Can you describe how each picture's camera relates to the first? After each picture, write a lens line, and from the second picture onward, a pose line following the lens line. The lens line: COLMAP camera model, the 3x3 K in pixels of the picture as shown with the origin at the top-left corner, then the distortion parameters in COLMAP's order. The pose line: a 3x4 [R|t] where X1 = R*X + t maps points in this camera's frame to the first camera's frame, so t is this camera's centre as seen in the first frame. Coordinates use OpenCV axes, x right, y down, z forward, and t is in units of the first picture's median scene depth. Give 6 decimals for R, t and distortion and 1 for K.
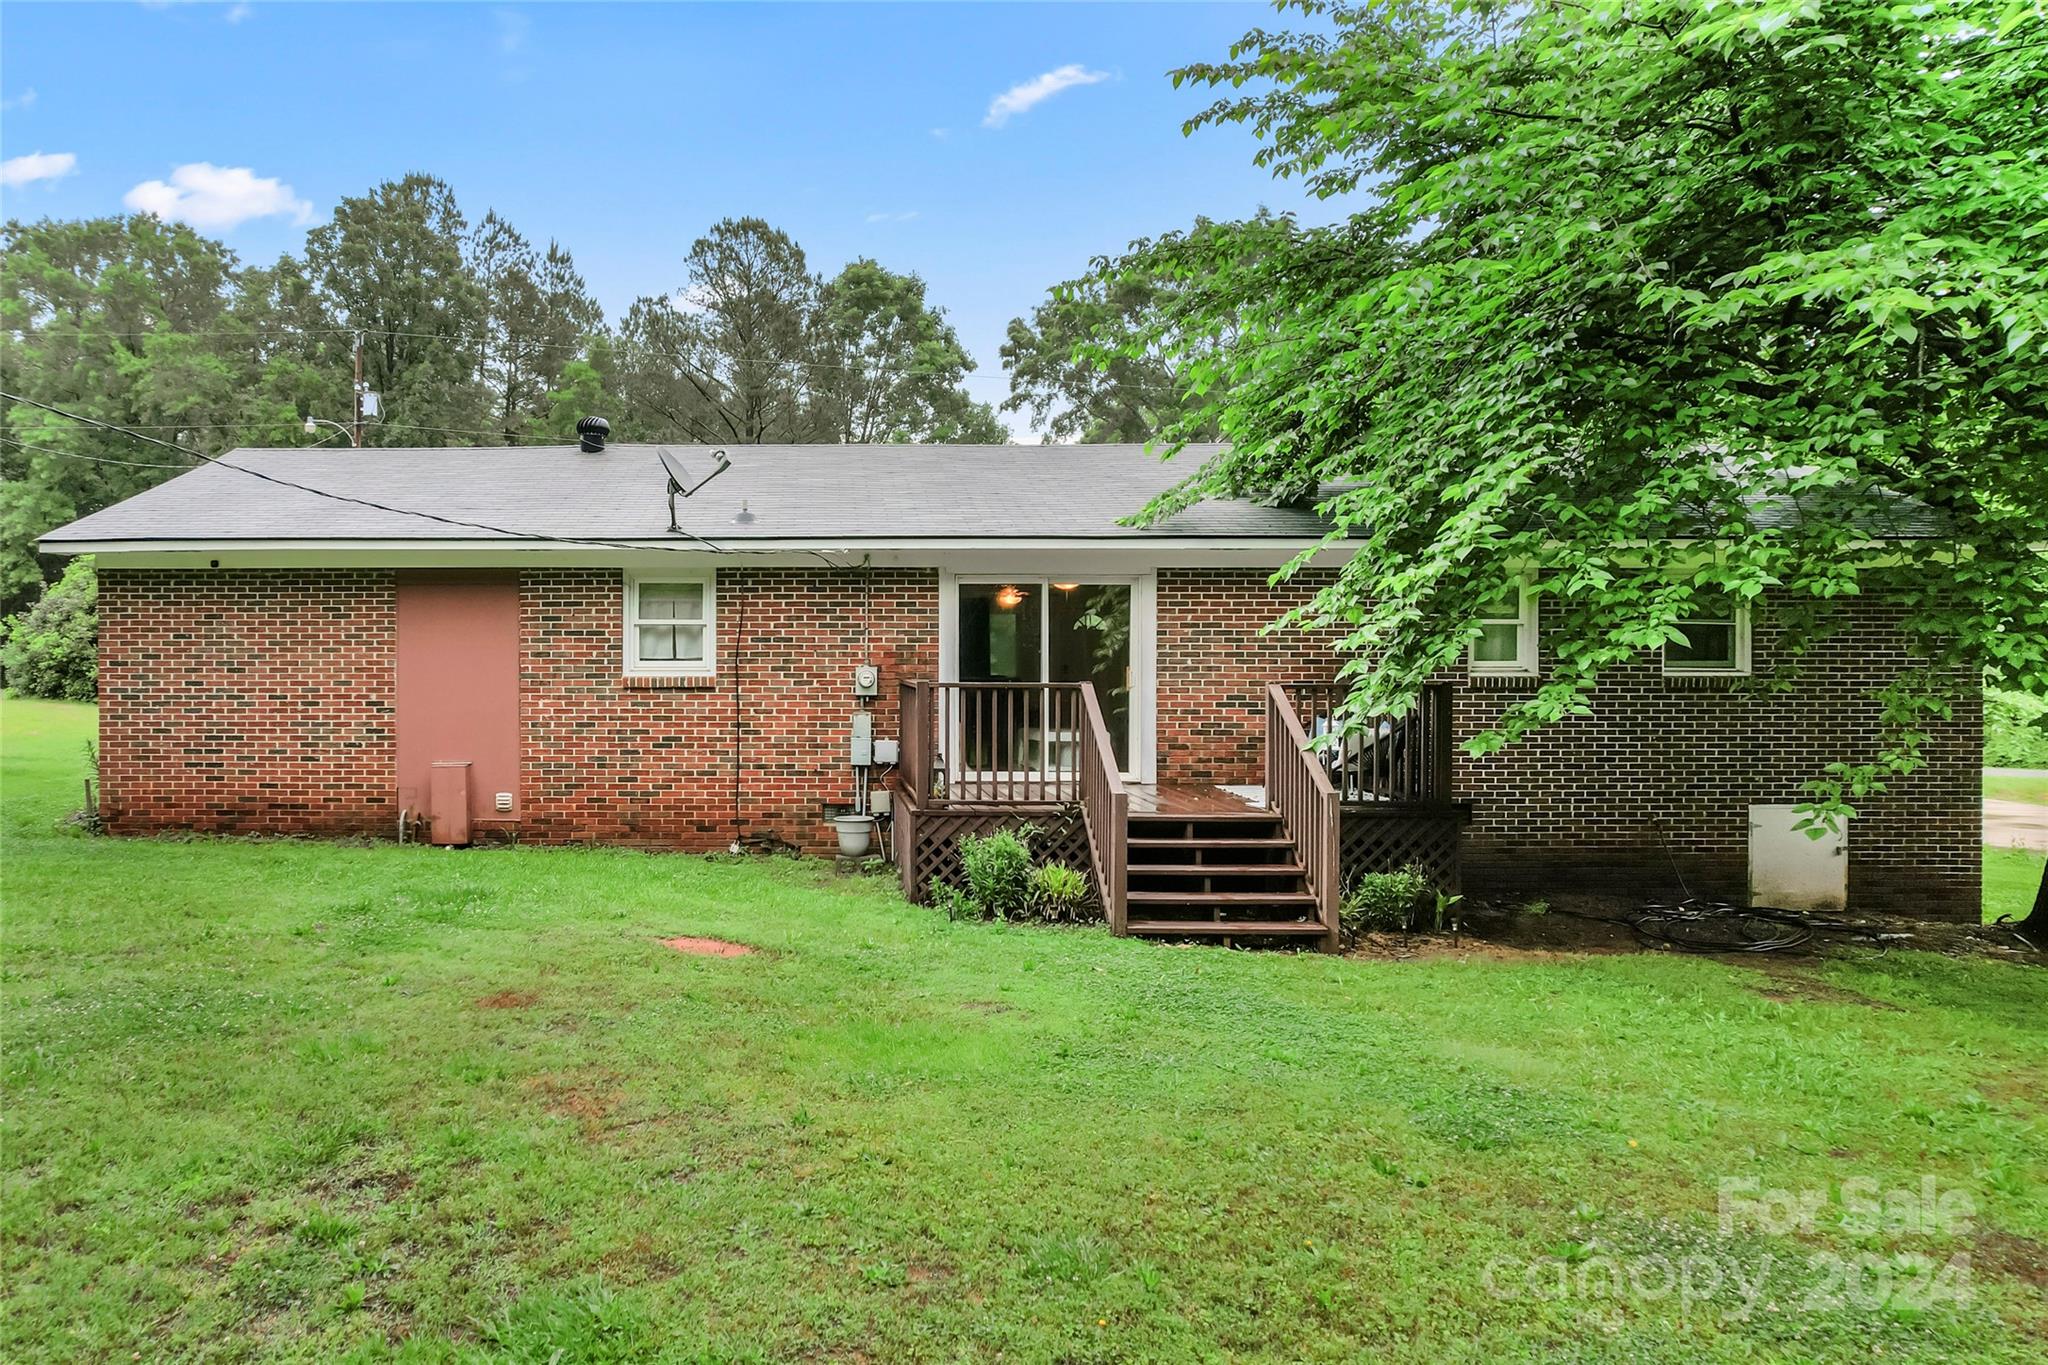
lens RADIAL K [[1452.9, 0, 1024.0], [0, 1452.9, 682.5], [0, 0, 1]] dist [-0.025608, 0.002887]
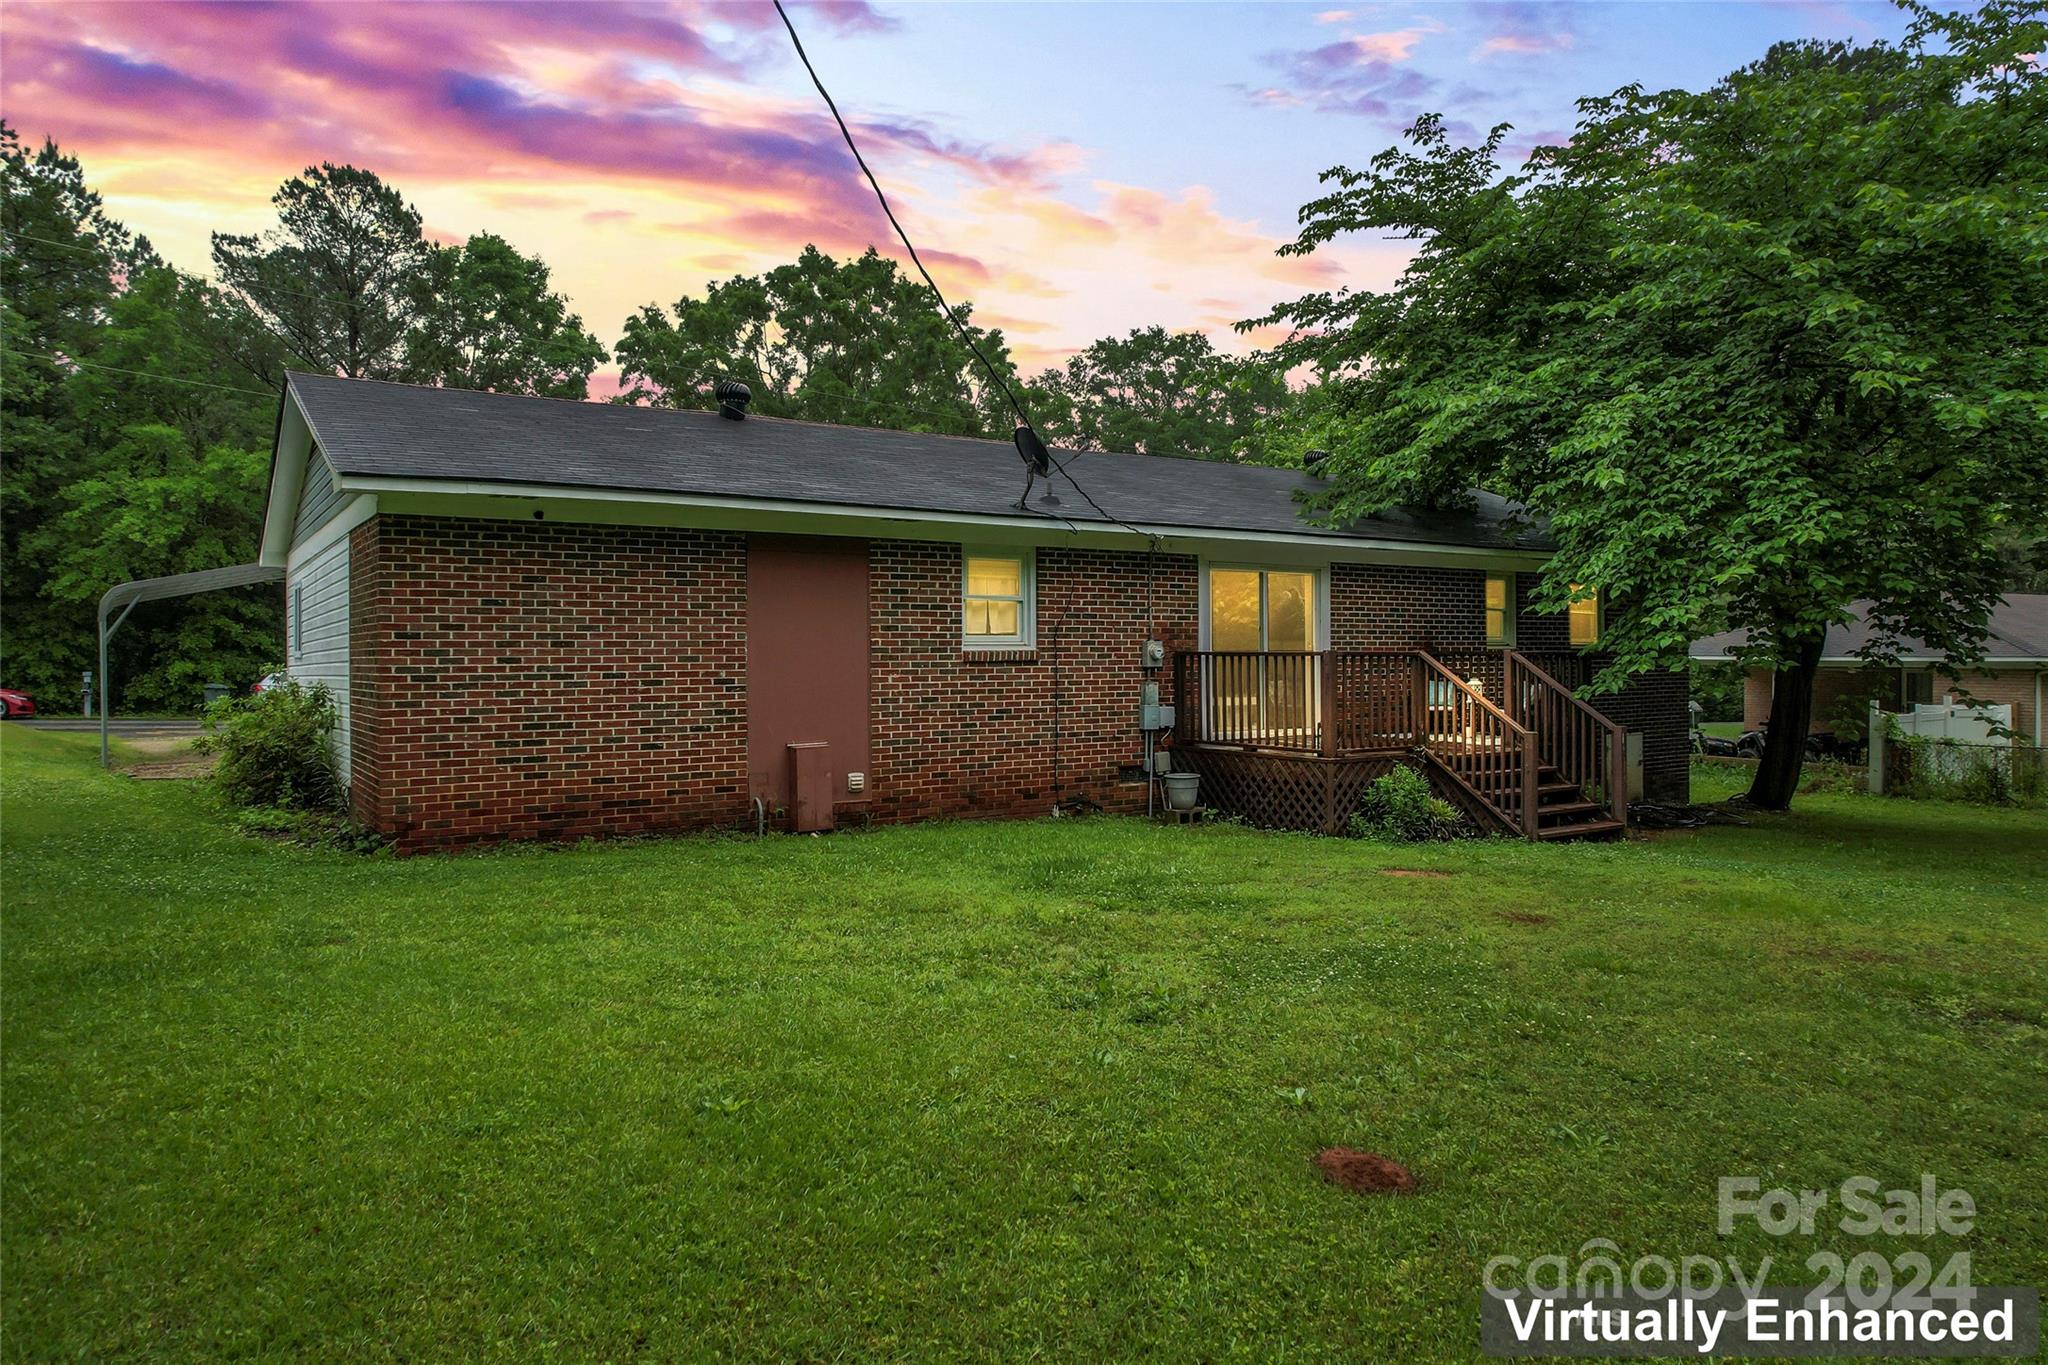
lens RADIAL K [[1300.3, 0, 1024.0], [0, 1300.3, 682.5], [0, 0, 1]] dist [-0.034534, -0.000622]
pose [[0.821051, -0.016307, 0.570622, -0.755892], [0.014816, 0.999864, 0.007256, 0.012076], [-0.570663, 0.002497, 0.821181, 0.233903]]
